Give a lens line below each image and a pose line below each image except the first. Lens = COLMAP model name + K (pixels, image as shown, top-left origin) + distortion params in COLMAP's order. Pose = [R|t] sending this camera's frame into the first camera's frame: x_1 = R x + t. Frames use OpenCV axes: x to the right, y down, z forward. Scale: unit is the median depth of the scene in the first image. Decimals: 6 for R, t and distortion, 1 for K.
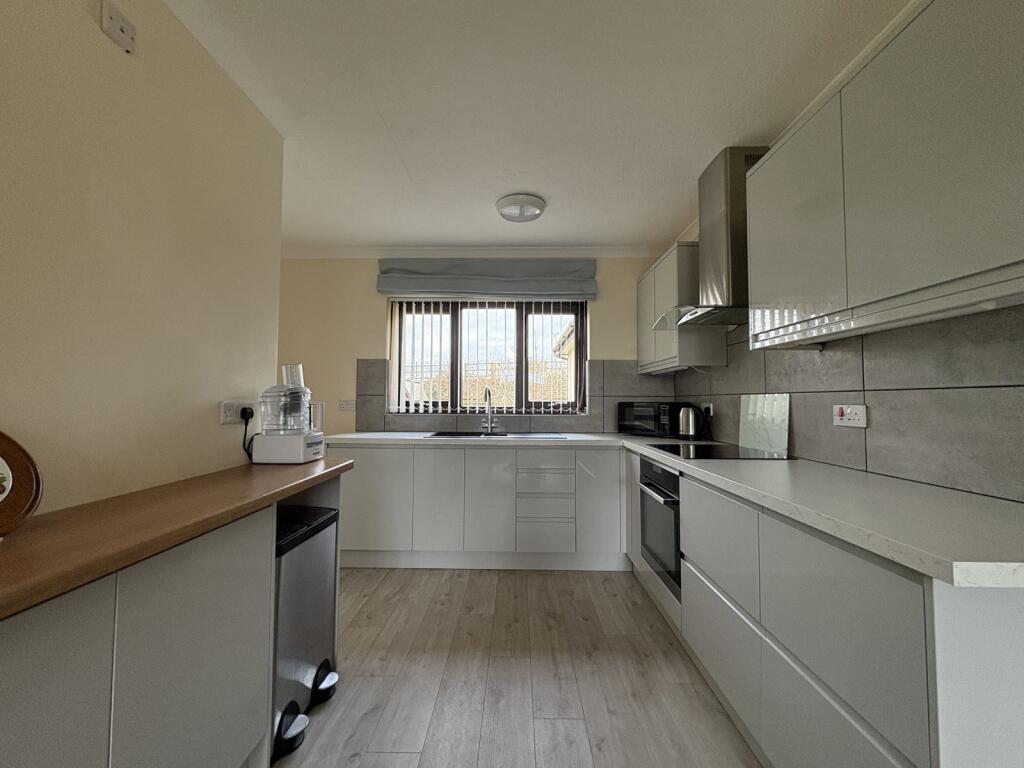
lens RADIAL K [[408.9, 0, 512.0], [0, 408.9, 384.0], [0, 0, 1]] dist [0.001106, 0.000150]
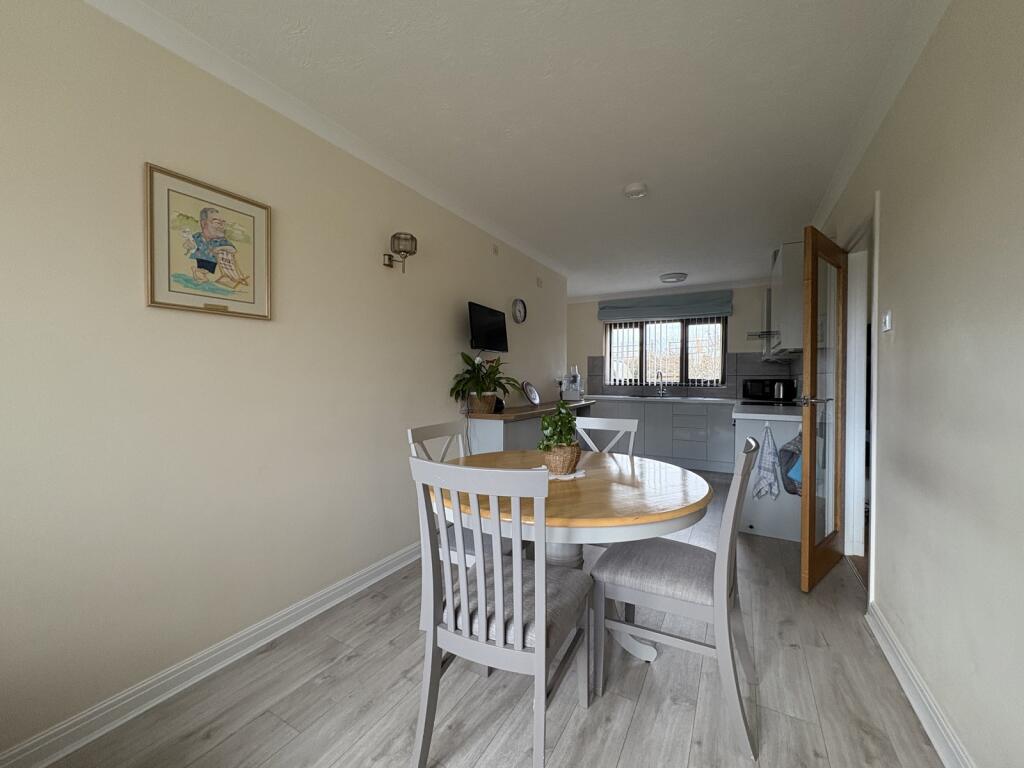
lens RADIAL K [[408.9, 0, 512.0], [0, 408.9, 384.0], [0, 0, 1]] dist [0.001106, 0.000150]
pose [[0.878424, 0.004571, -0.477860, 0.209589], [0.022709, 0.998425, 0.051295, -0.037920], [0.477342, -0.055911, 0.876937, -0.804781]]
